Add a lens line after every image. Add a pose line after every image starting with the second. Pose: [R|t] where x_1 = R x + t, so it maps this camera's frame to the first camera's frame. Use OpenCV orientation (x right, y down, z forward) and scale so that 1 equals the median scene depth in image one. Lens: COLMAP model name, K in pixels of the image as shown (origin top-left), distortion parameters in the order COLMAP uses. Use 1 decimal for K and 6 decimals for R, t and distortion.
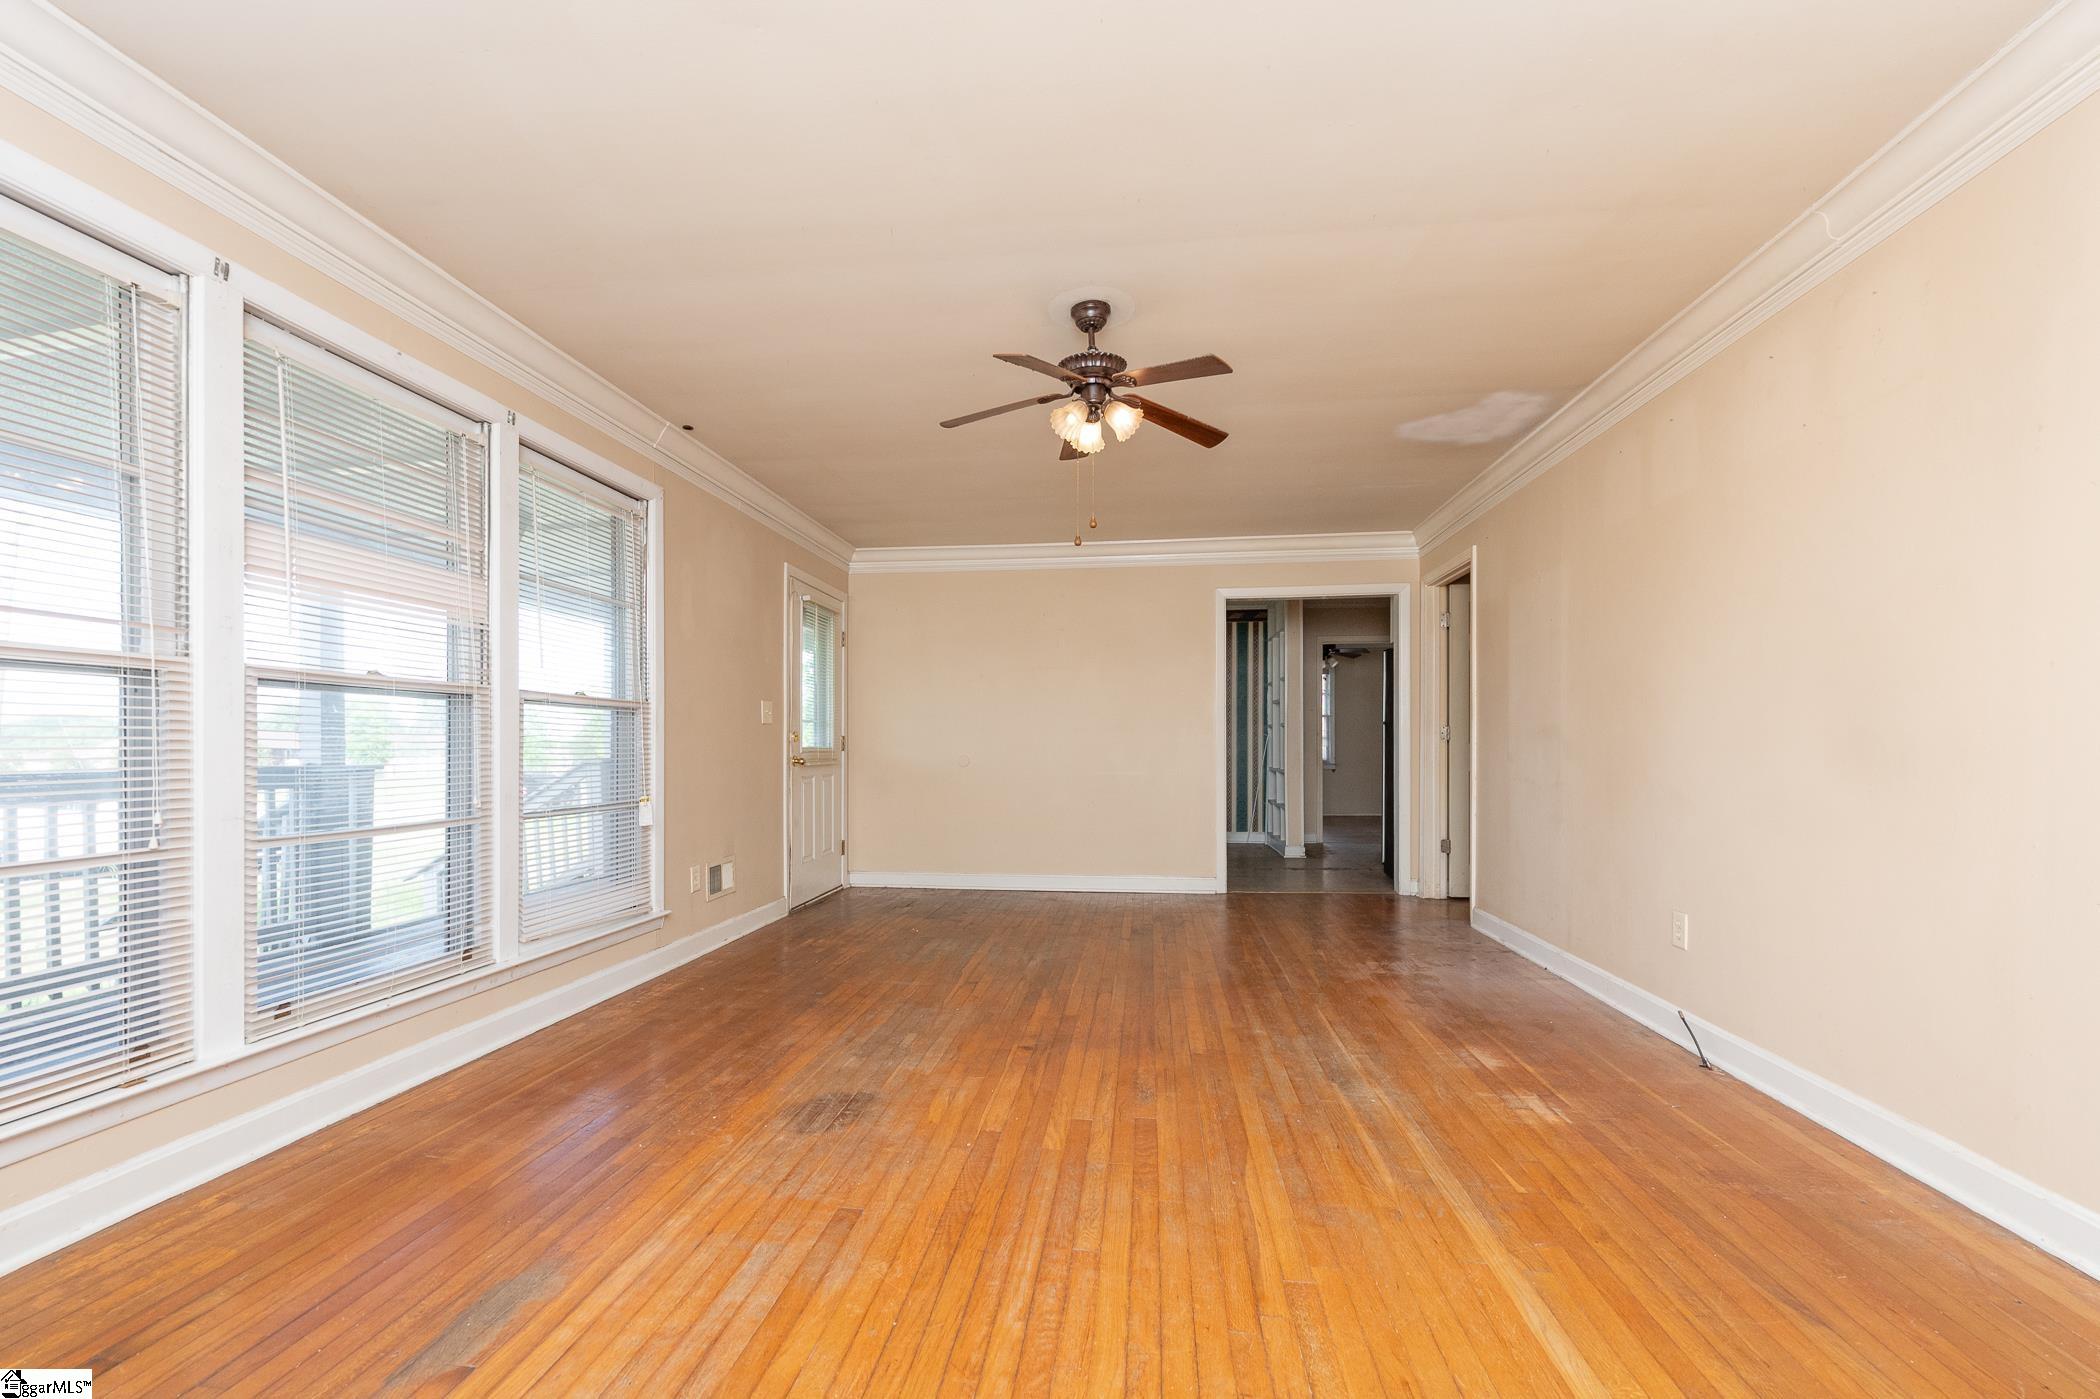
lens RADIAL K [[849.6, 0, 1054.8], [0, 849.6, 758.0], [0, 0, 1]] dist [0.000324, 0.000060]
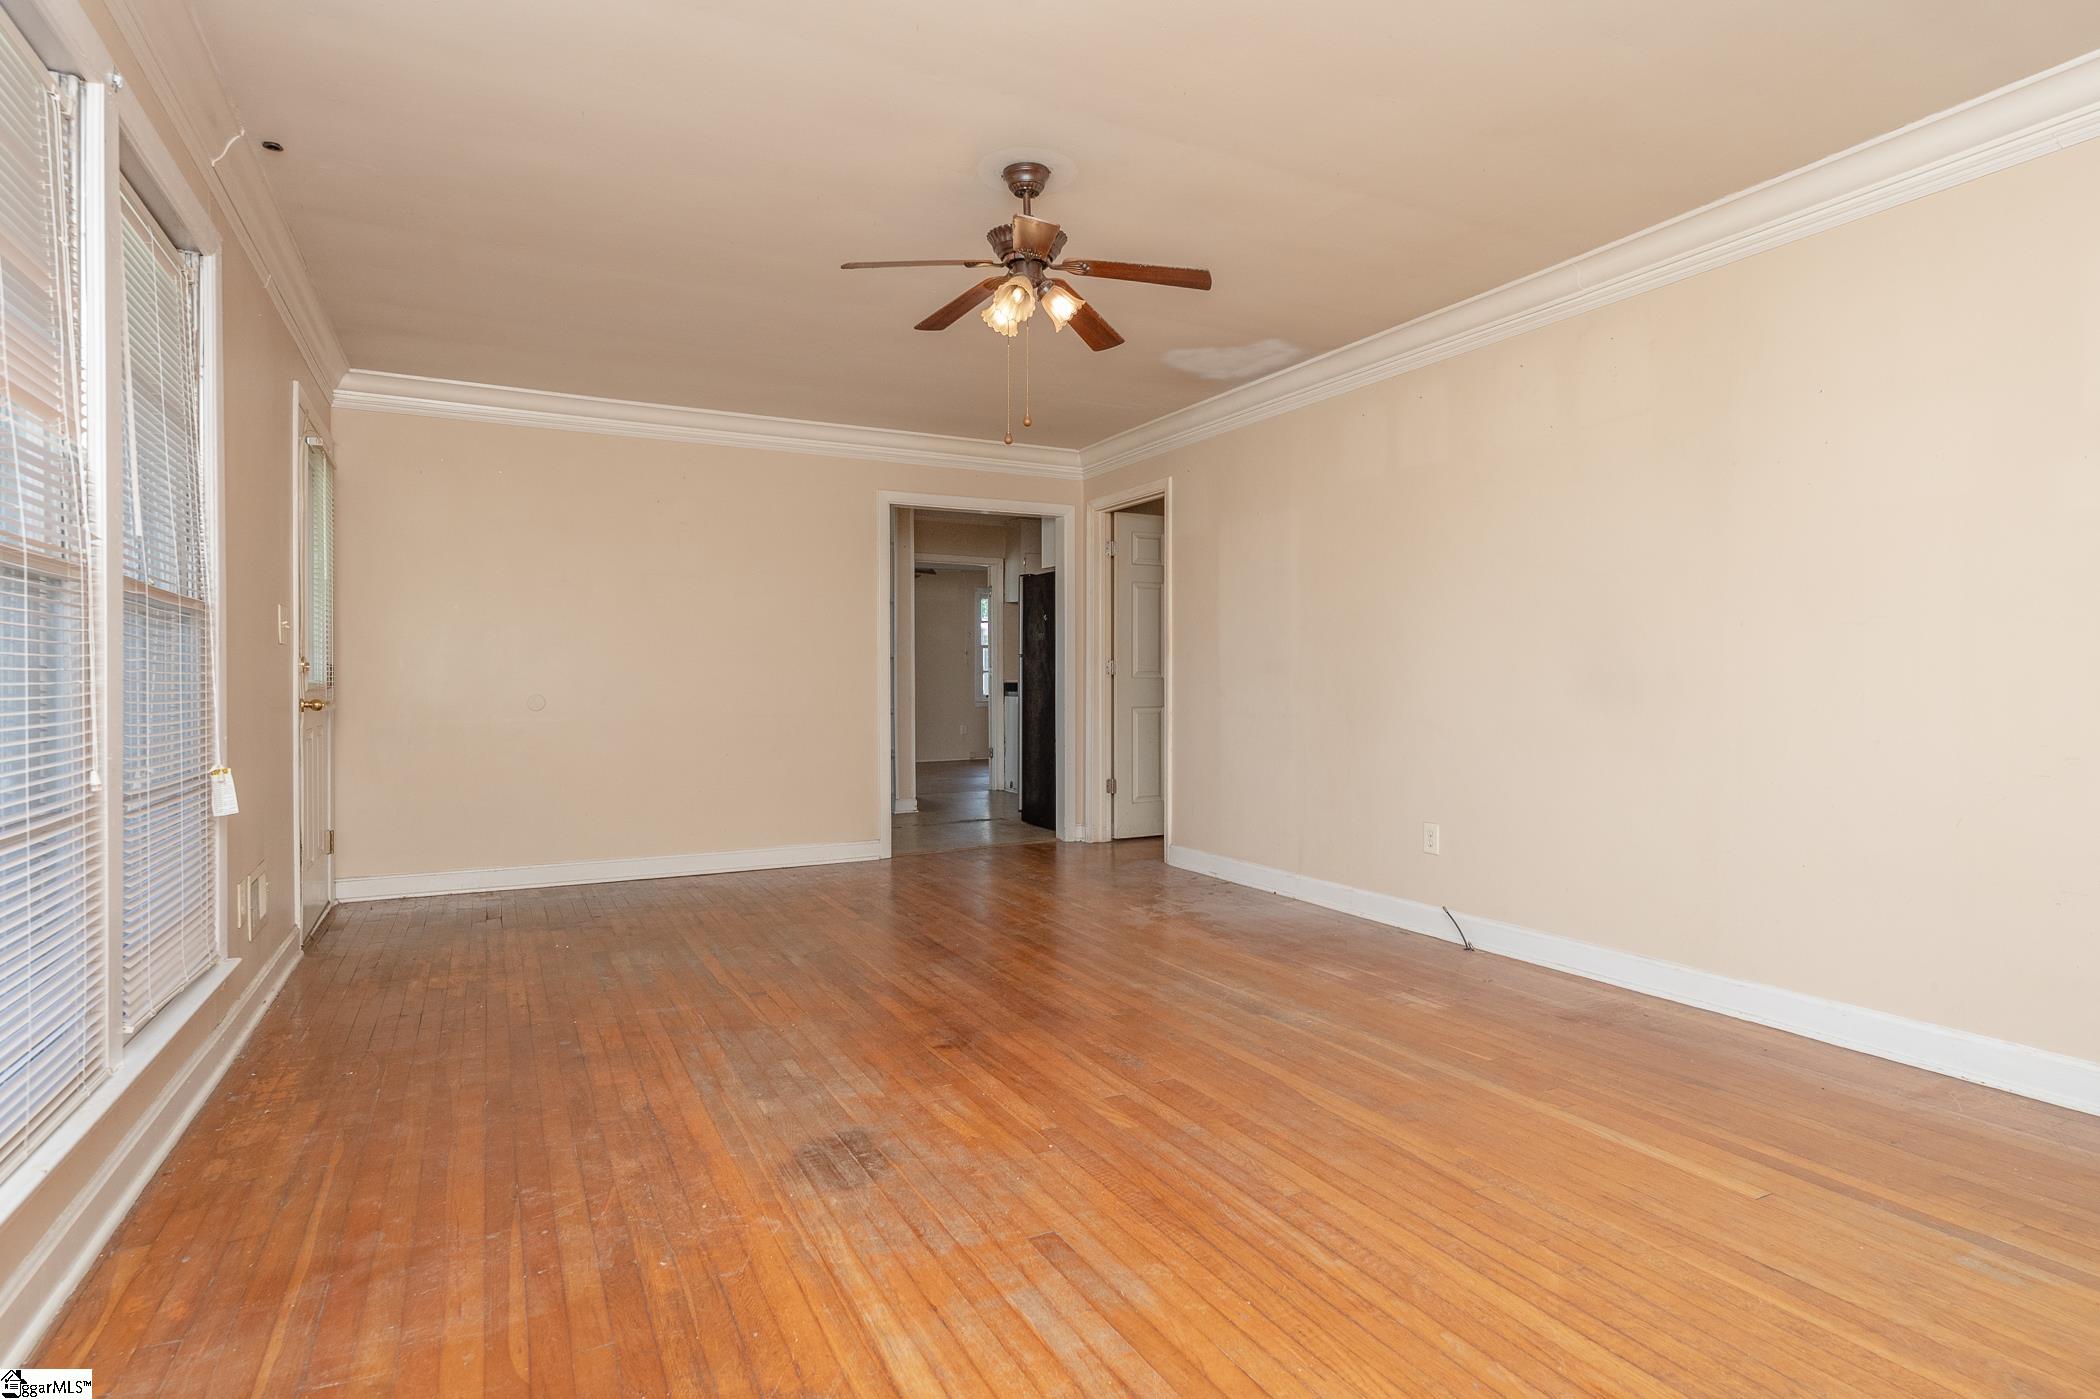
lens RADIAL K [[1067.3, 0, 1077.0], [0, 1067.3, 697.5], [0, 0, 1]] dist [0.001096, 0.000911]
pose [[0.822930, -0.008680, 0.568076, -0.537569], [0.007862, 0.999962, 0.003890, 0.000386], [-0.568088, 0.001265, 0.822967, 0.080234]]
